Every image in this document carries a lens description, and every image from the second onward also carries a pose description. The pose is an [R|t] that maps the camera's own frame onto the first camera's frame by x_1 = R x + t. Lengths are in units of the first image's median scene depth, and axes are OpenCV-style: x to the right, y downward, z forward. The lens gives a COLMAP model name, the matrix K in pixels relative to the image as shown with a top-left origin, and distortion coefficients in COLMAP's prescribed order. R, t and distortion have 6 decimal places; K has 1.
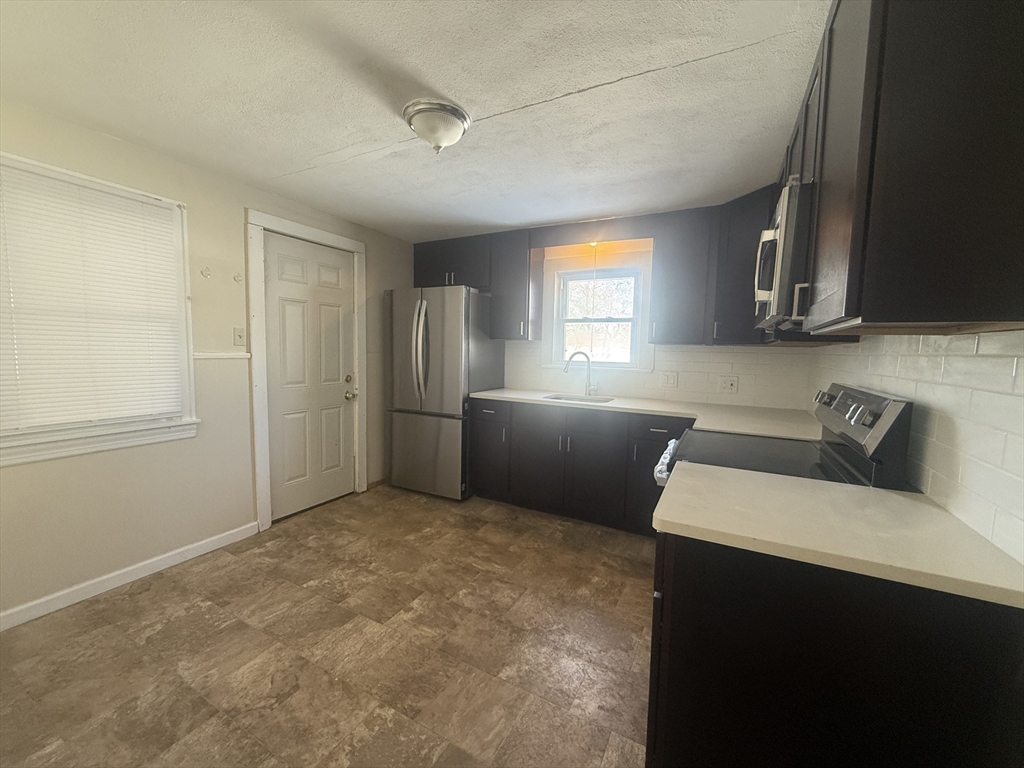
lens RADIAL K [[407.4, 0, 512.8], [0, 407.4, 382.4], [0, 0, 1]] dist [0.002115, -0.000251]
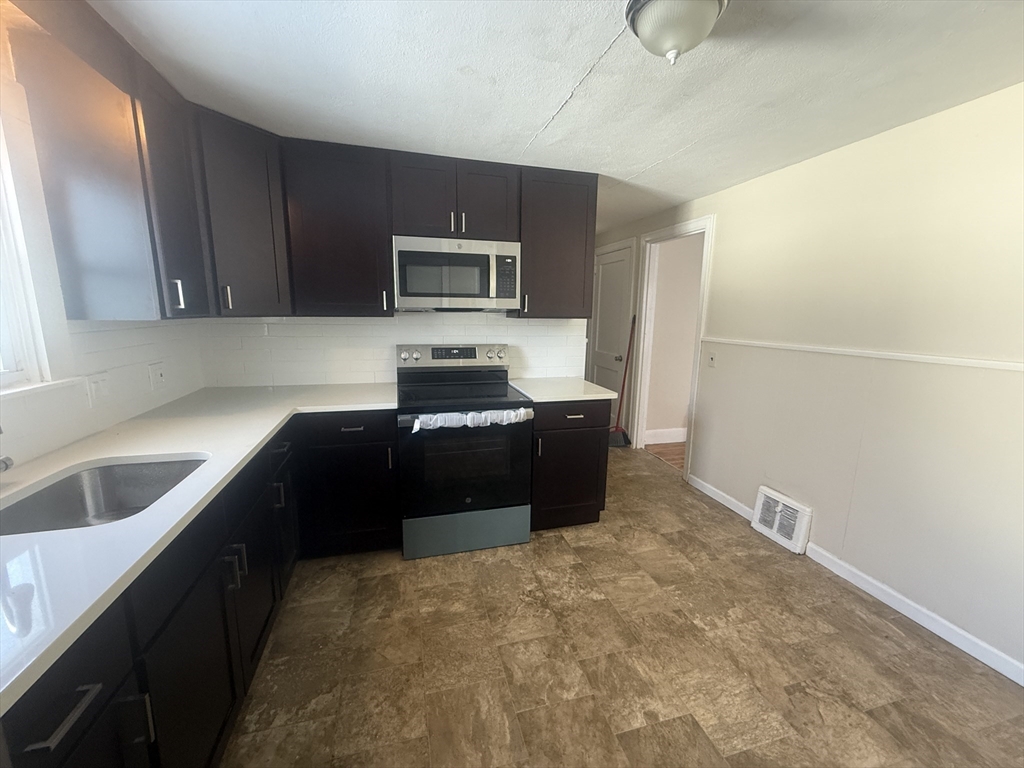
lens RADIAL K [[407.4, 0, 512.0], [0, 407.4, 384.4], [0, 0, 1]] dist [0.002115, -0.000251]
pose [[-0.682774, -0.164193, 0.711941, -0.531969], [0.028528, 0.967687, 0.250534, -0.204919], [-0.730072, 0.191369, -0.656028, 1.625221]]
